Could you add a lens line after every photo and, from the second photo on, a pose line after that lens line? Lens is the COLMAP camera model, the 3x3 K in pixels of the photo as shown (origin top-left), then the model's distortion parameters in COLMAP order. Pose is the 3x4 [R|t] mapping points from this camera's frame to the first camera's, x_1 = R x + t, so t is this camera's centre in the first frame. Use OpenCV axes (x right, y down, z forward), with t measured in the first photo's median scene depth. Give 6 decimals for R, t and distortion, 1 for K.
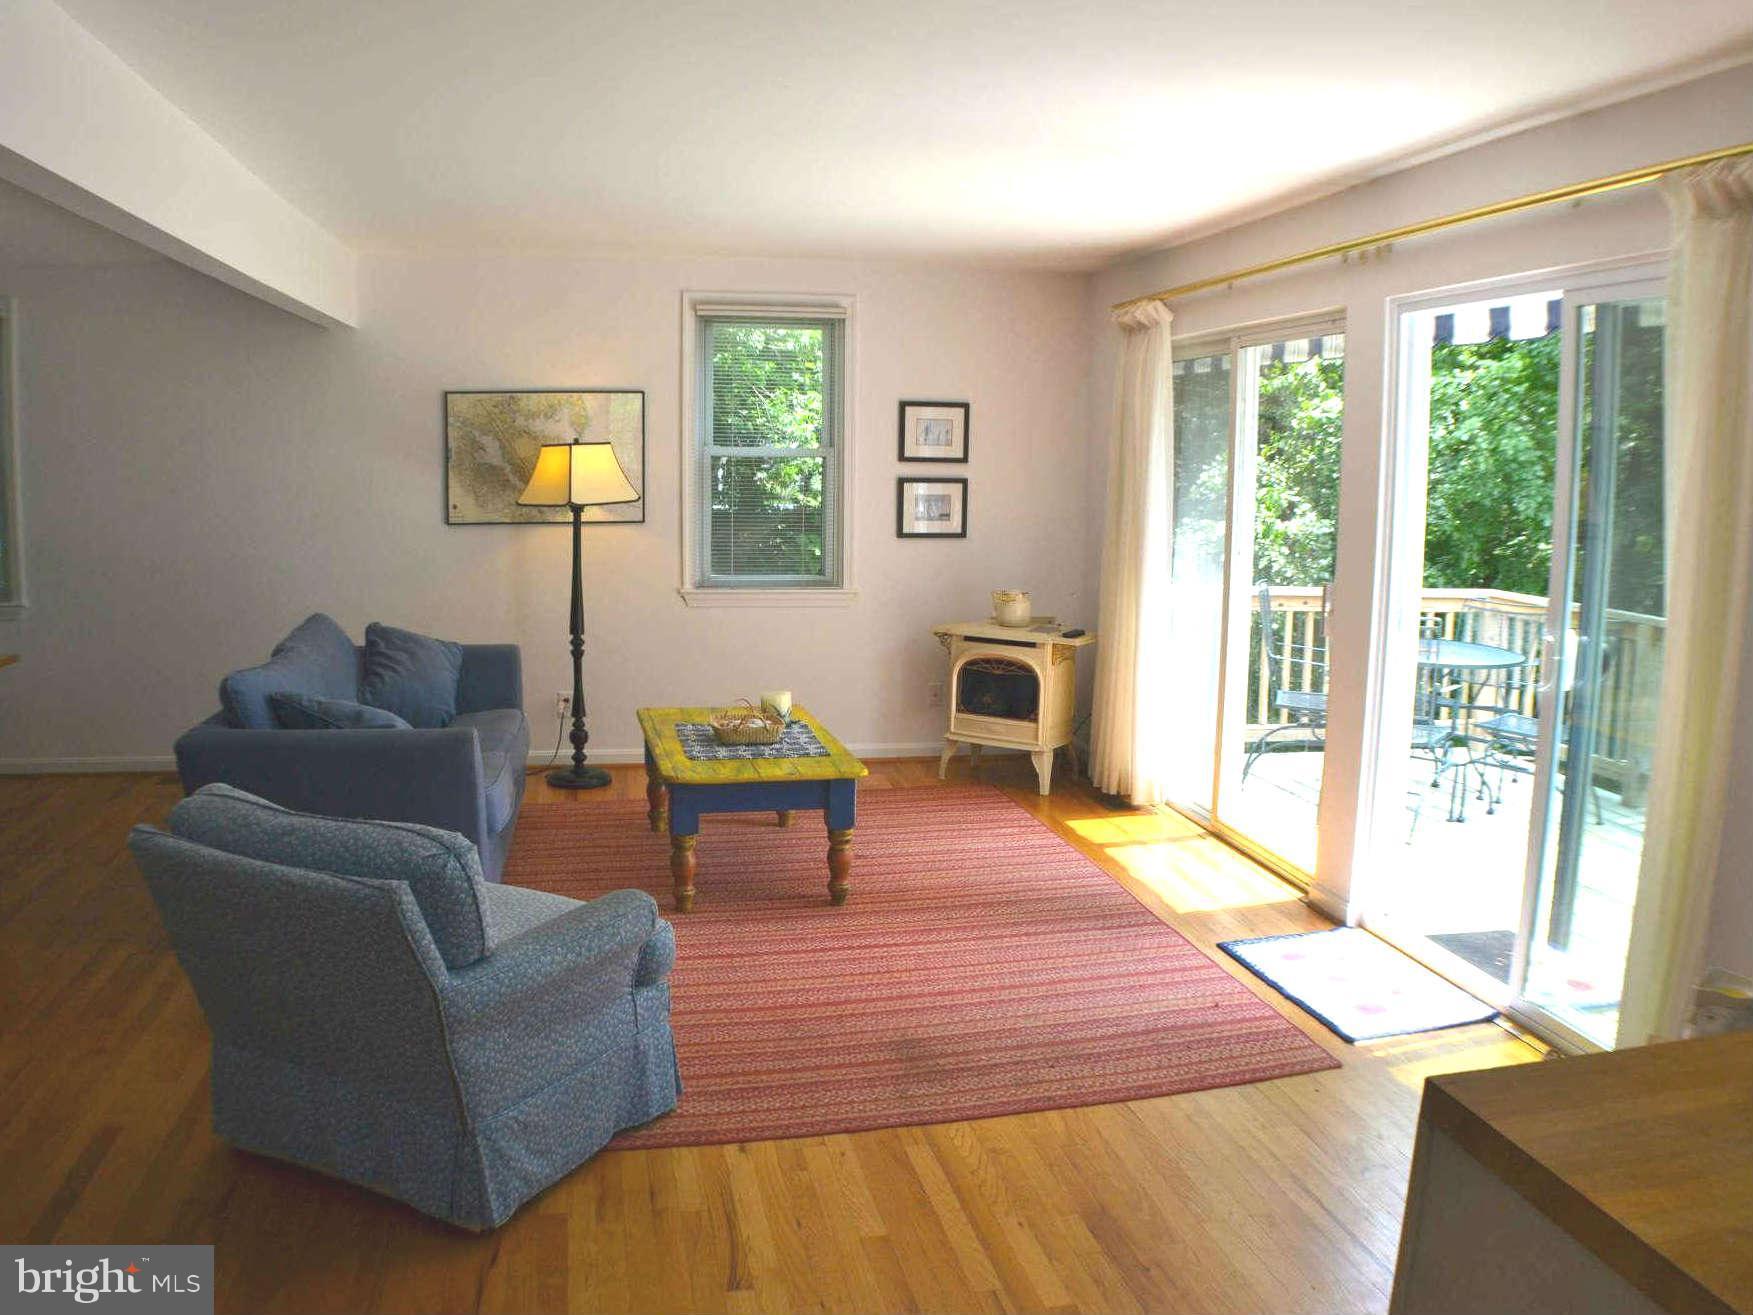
lens RADIAL K [[1351.6, 0, 876.5], [0, 1351.6, 657.5], [0, 0, 1]] dist [-0.197959, 0.036527]
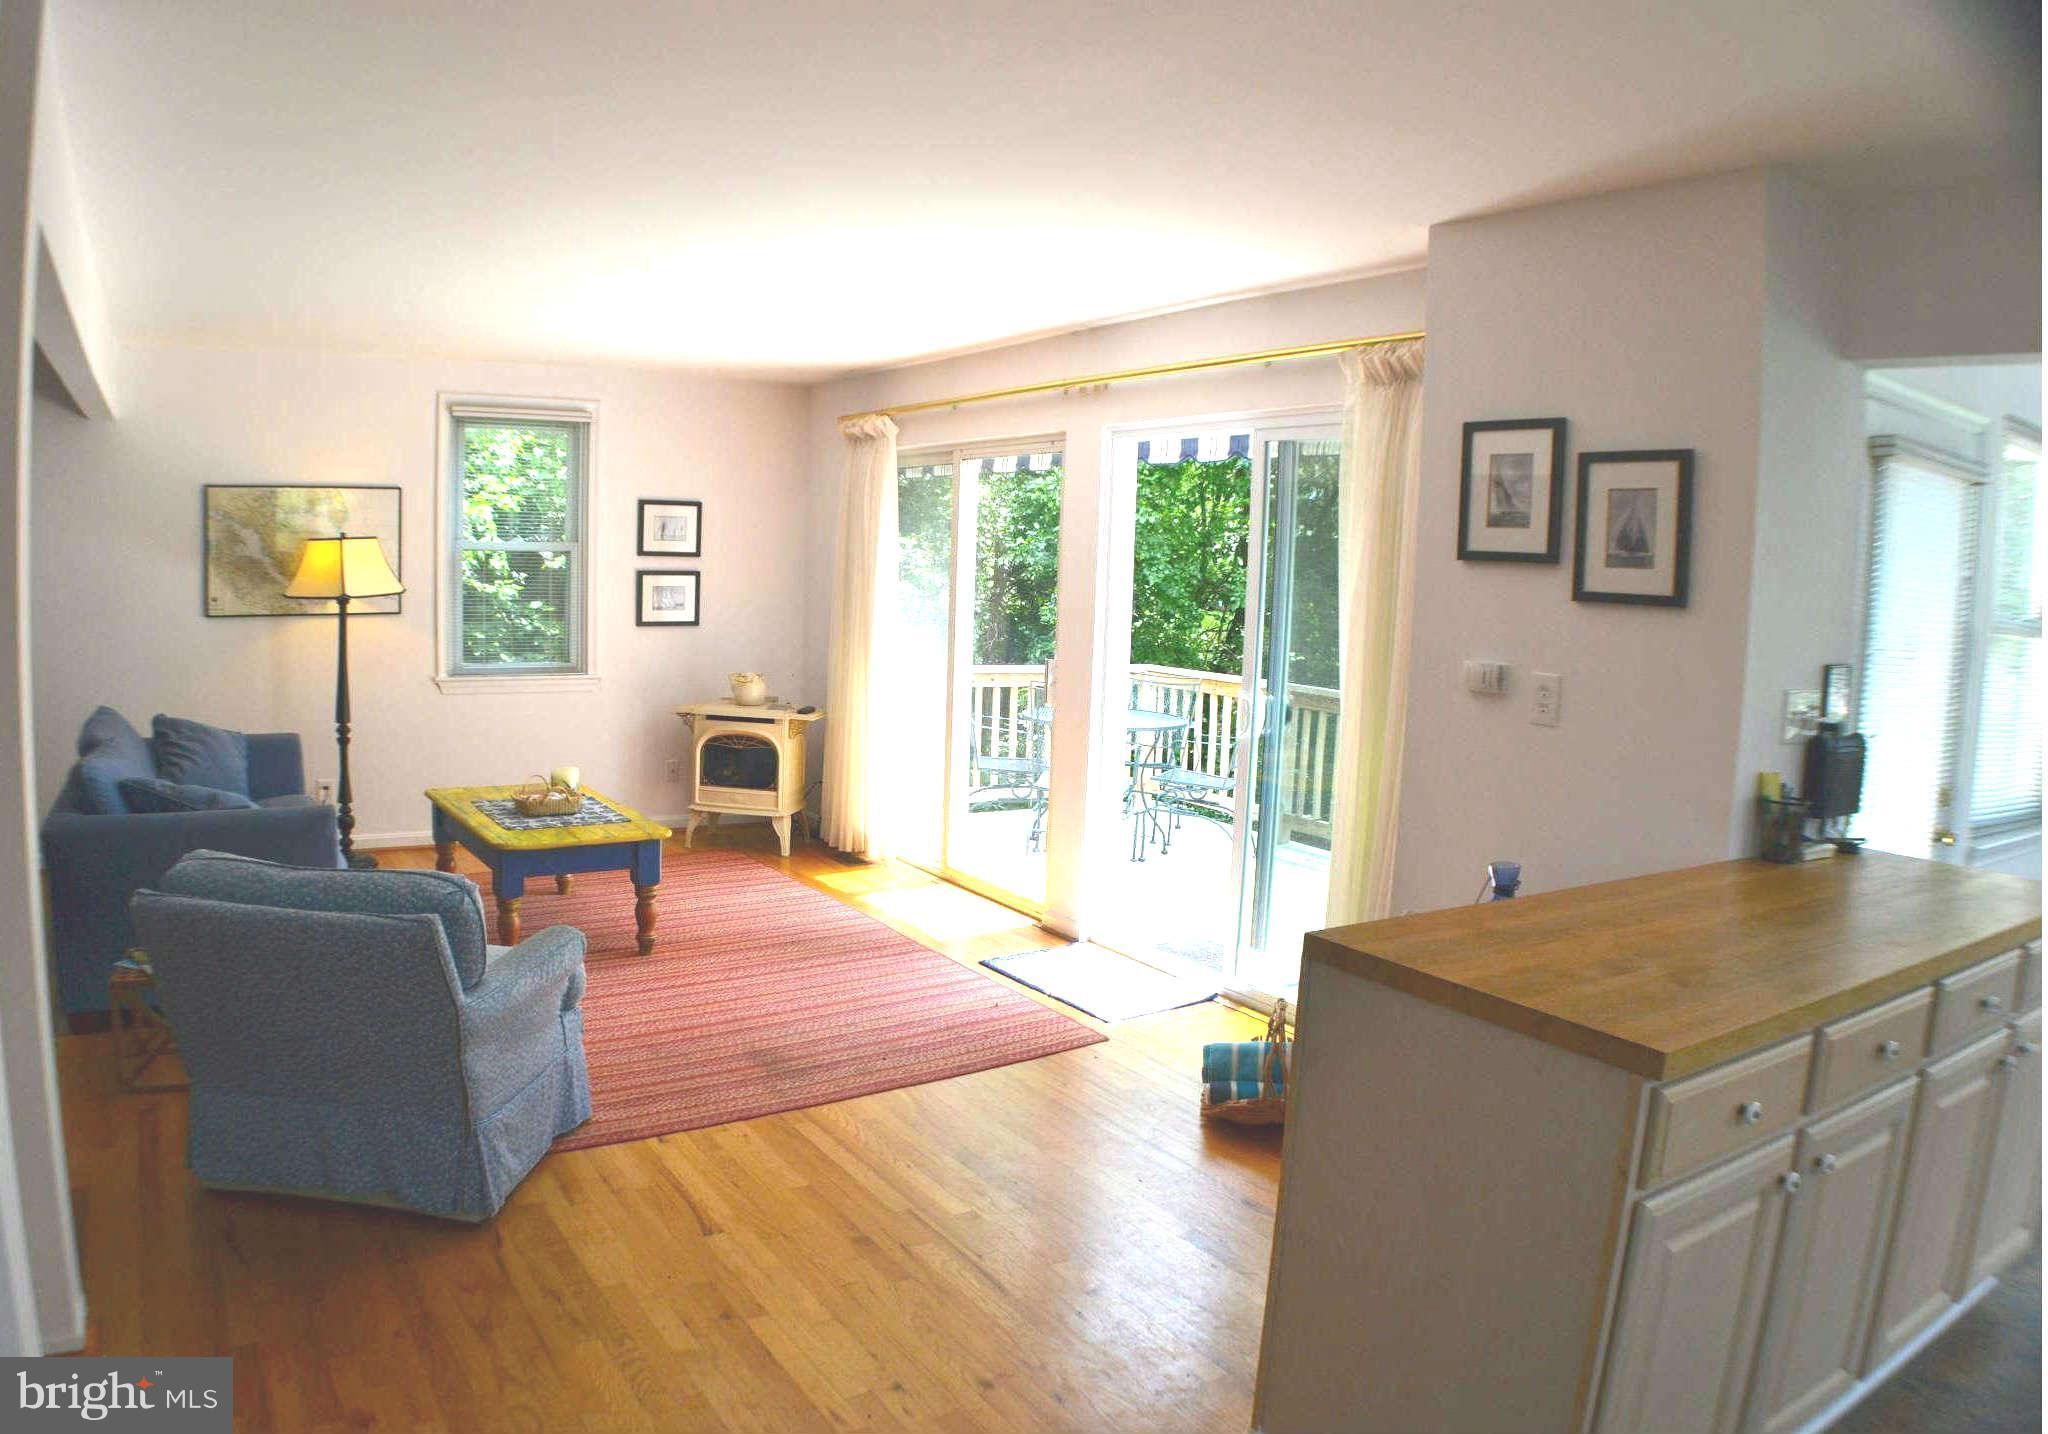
lens RADIAL K [[1368.2, 0, 946.5], [0, 1368.2, 714.4], [0, 0, 1]] dist [-0.194167, 0.041108]
pose [[0.944014, -0.025381, 0.328927, -0.157127], [0.033081, 0.999294, -0.017835, 0.013321], [-0.328242, 0.027718, 0.944187, -0.145498]]
